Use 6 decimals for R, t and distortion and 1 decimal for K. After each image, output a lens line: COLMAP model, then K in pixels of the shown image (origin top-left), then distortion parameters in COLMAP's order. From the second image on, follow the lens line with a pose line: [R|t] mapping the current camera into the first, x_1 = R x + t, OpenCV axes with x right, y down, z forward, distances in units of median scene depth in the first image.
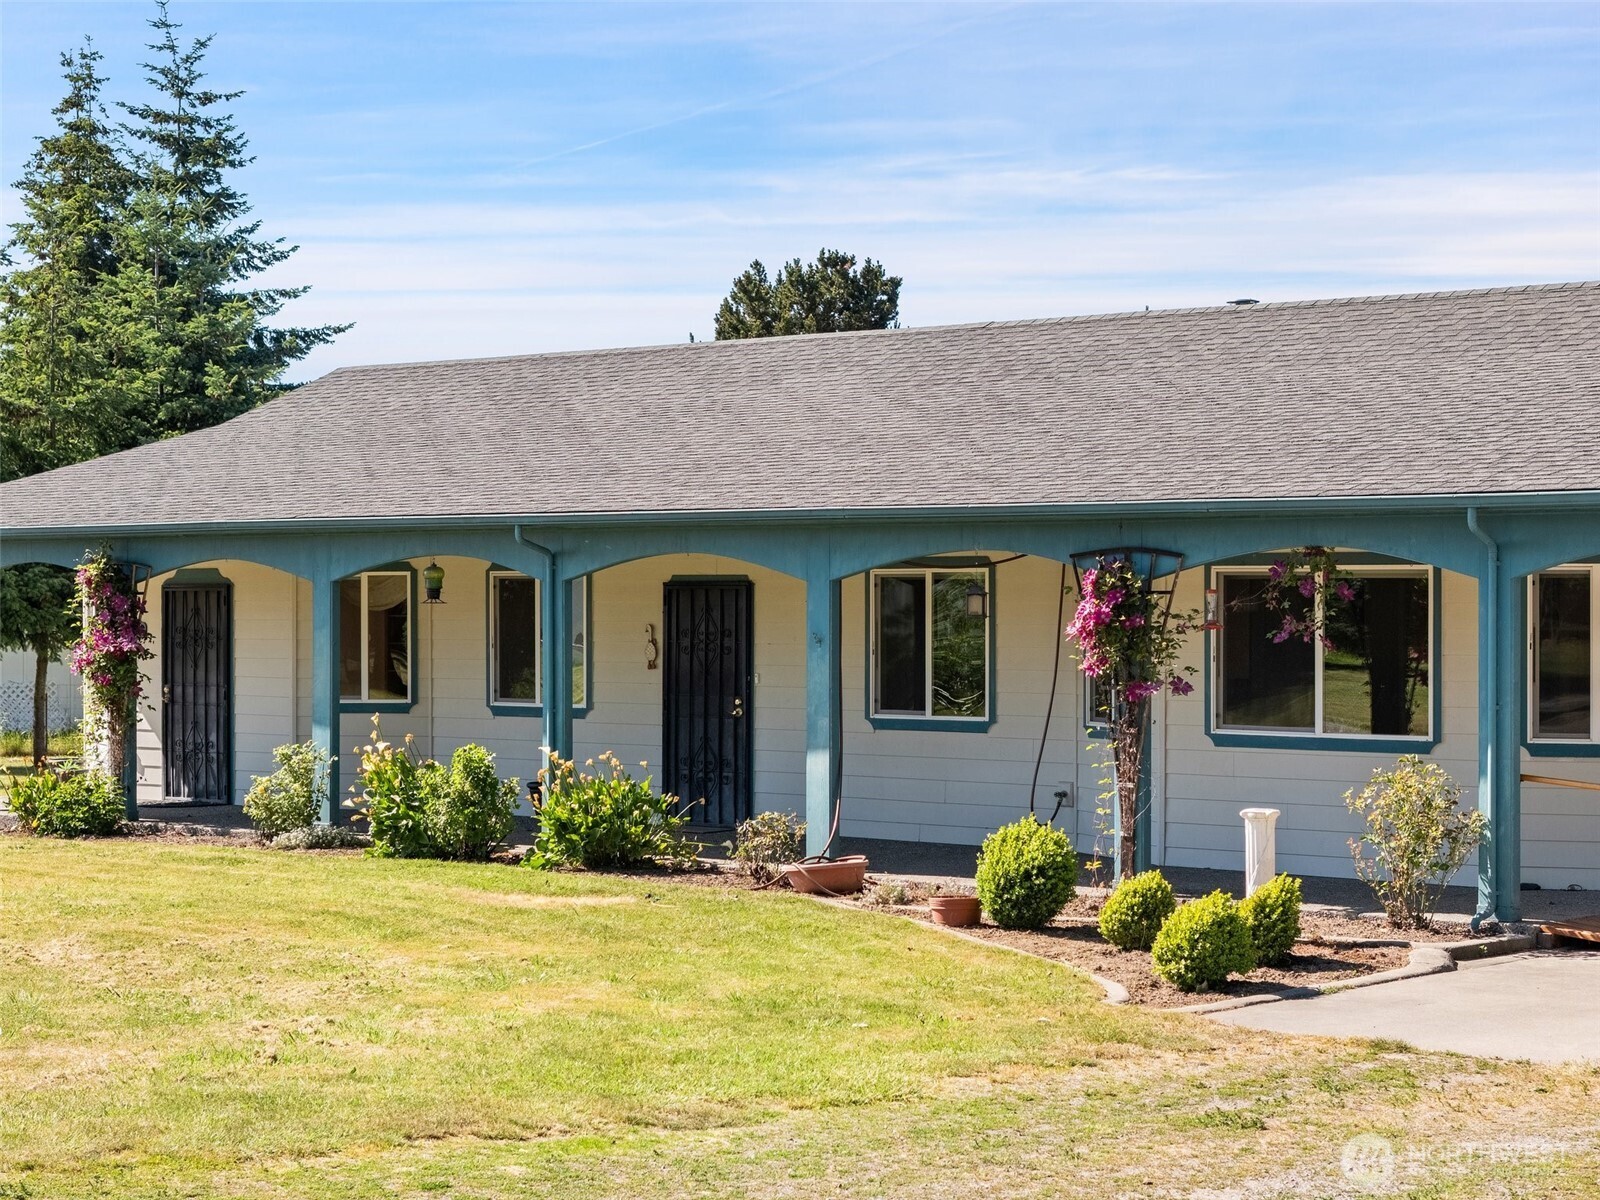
lens RADIAL K [[3271.4, 0, 800.0], [0, 3271.4, 600.0], [0, 0, 1]] dist [-0.066298, 0.978253]
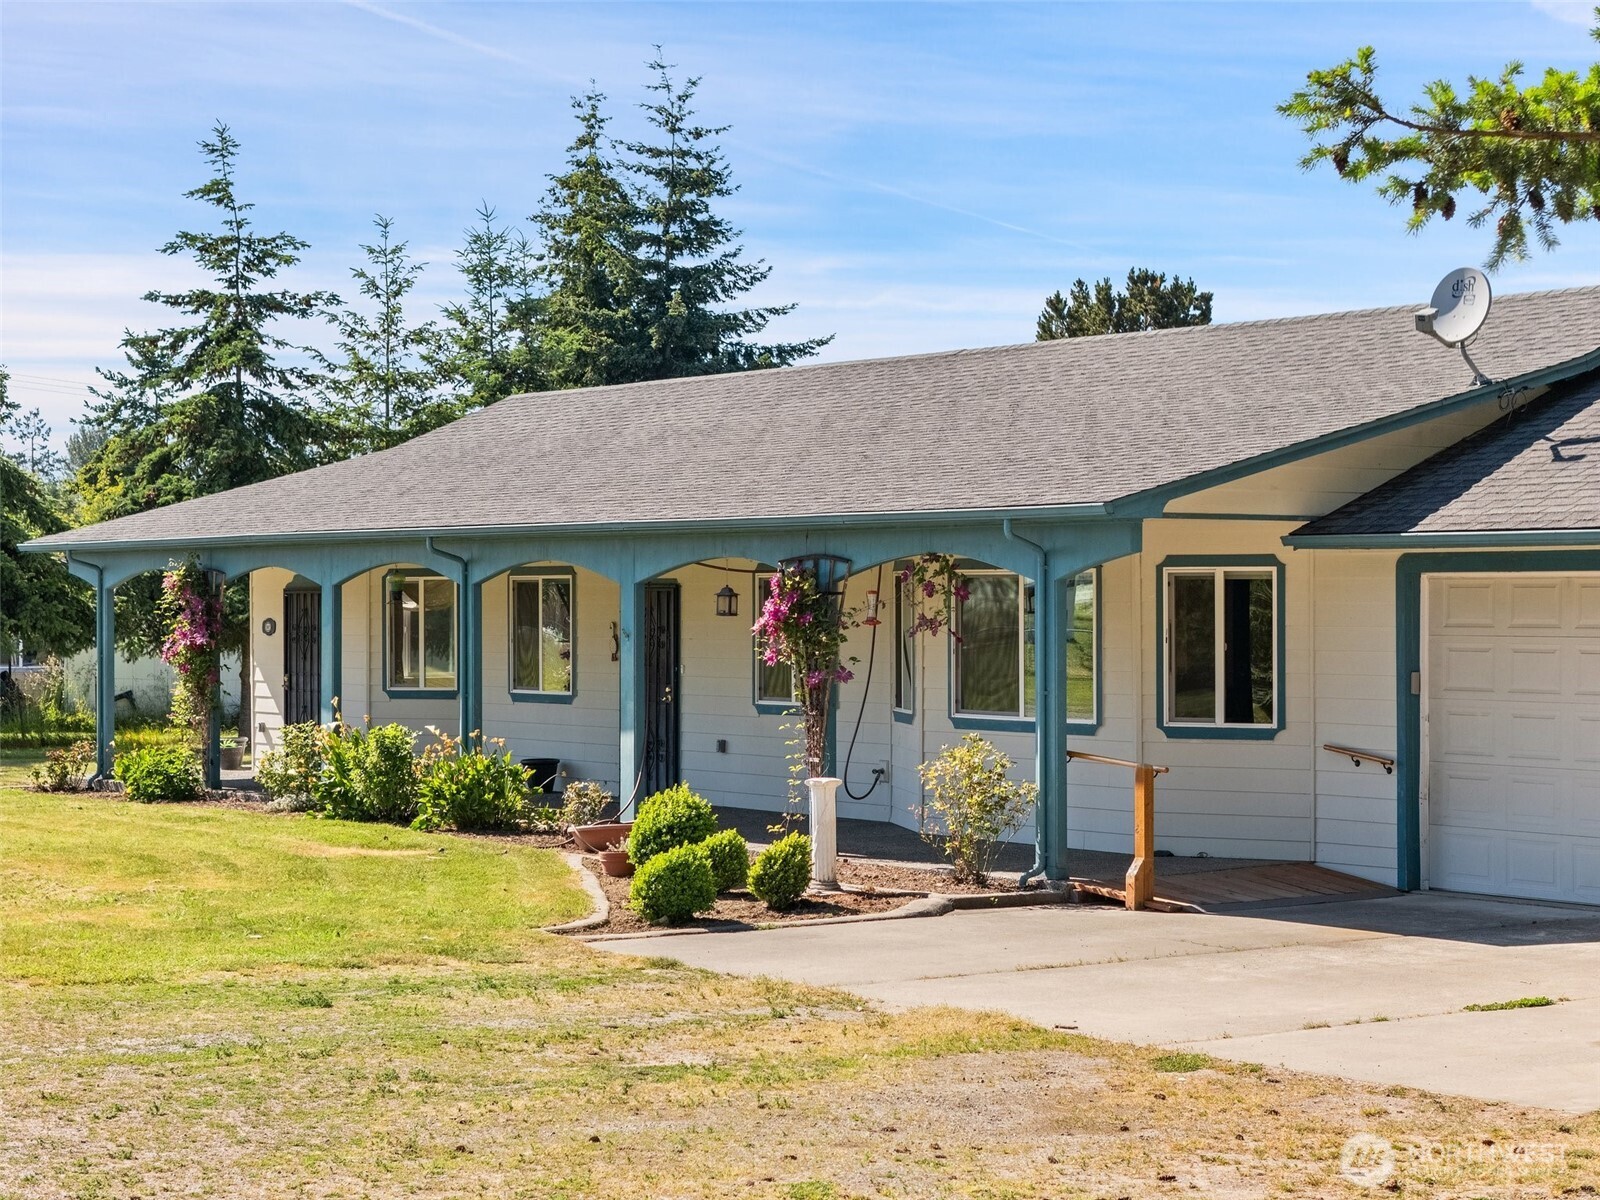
lens RADIAL K [[3271.4, 0, 800.0], [0, 3271.4, 600.0], [0, 0, 1]] dist [-0.066298, 0.978253]
pose [[0.973260, -0.001409, -0.229704, 0.147463], [0.001347, 0.999999, -0.000426, 0.000174], [0.229704, 0.000105, 0.973261, -0.052505]]
